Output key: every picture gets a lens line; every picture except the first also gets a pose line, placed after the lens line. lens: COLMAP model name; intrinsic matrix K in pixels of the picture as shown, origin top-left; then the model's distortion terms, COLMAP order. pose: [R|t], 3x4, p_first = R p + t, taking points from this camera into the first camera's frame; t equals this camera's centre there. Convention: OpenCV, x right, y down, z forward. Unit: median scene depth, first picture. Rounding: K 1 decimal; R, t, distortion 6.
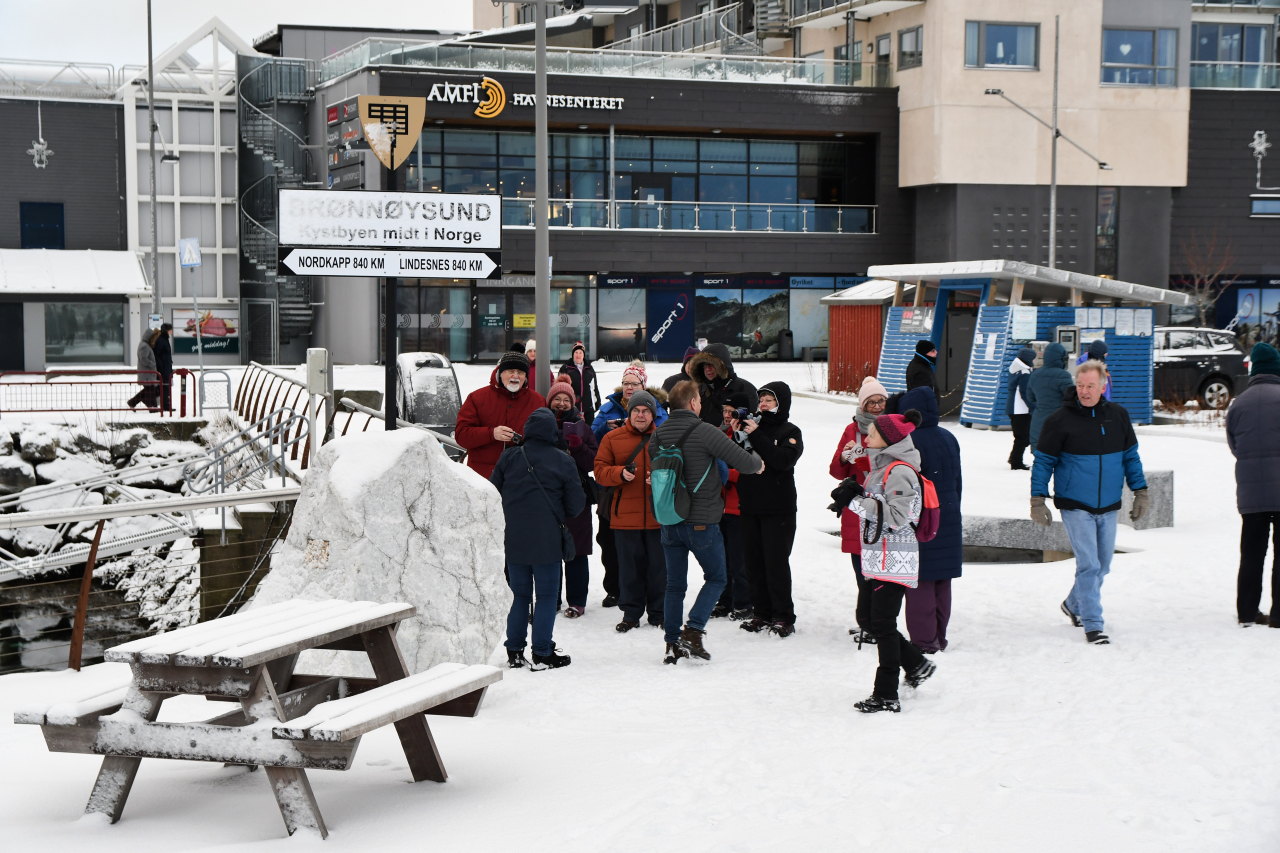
lens RADIAL K [[2218.3, 0, 643.2], [0, 2218.3, 432.1], [0, 0, 1]] dist [0.161377, 0.000000]
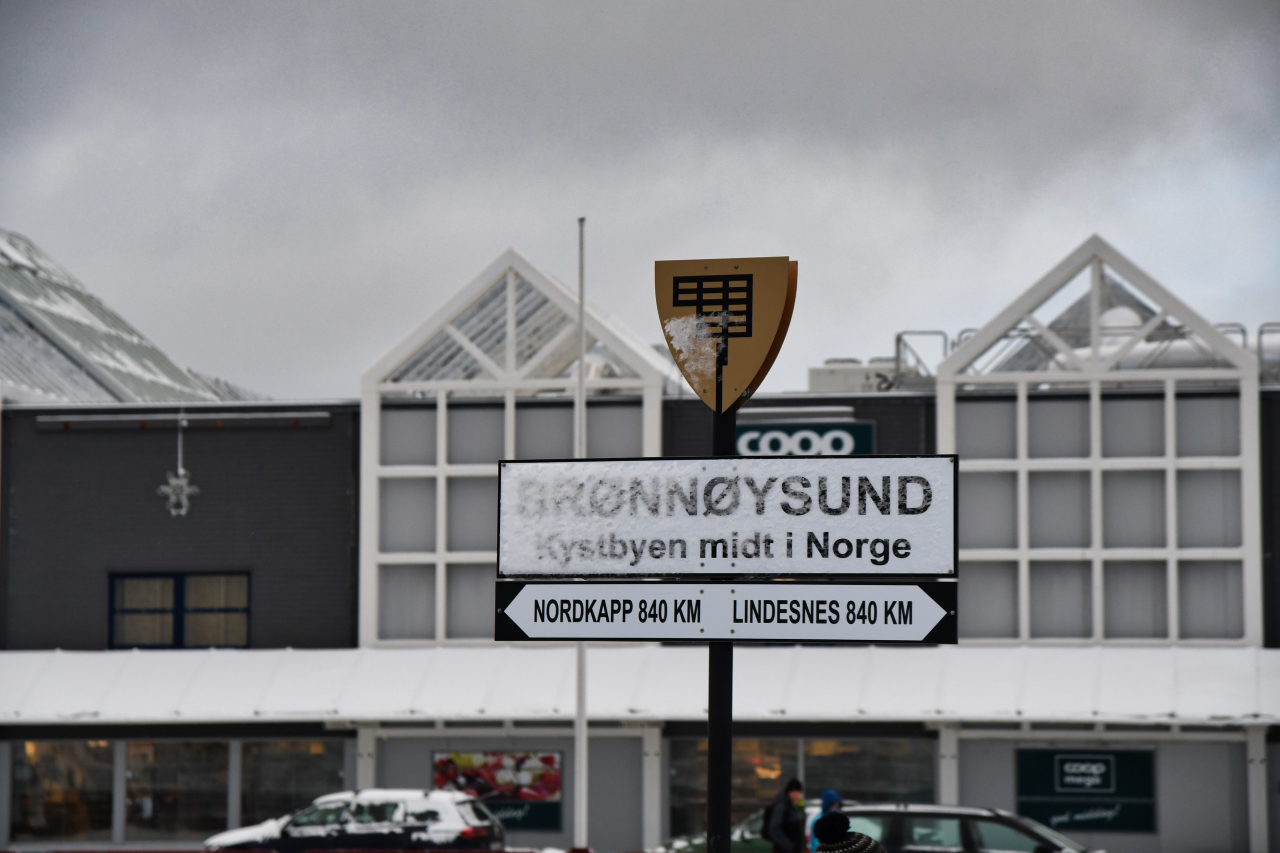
lens RADIAL K [[3794.7, 0, 636.3], [0, 3794.7, 434.6], [0, 0, 1]] dist [0.308223, 0.000000]
pose [[0.855446, -0.041154, -0.516255, 0.283955], [-0.030881, 0.991011, -0.130170, -0.008222], [0.516971, 0.127296, 0.846485, 0.312030]]
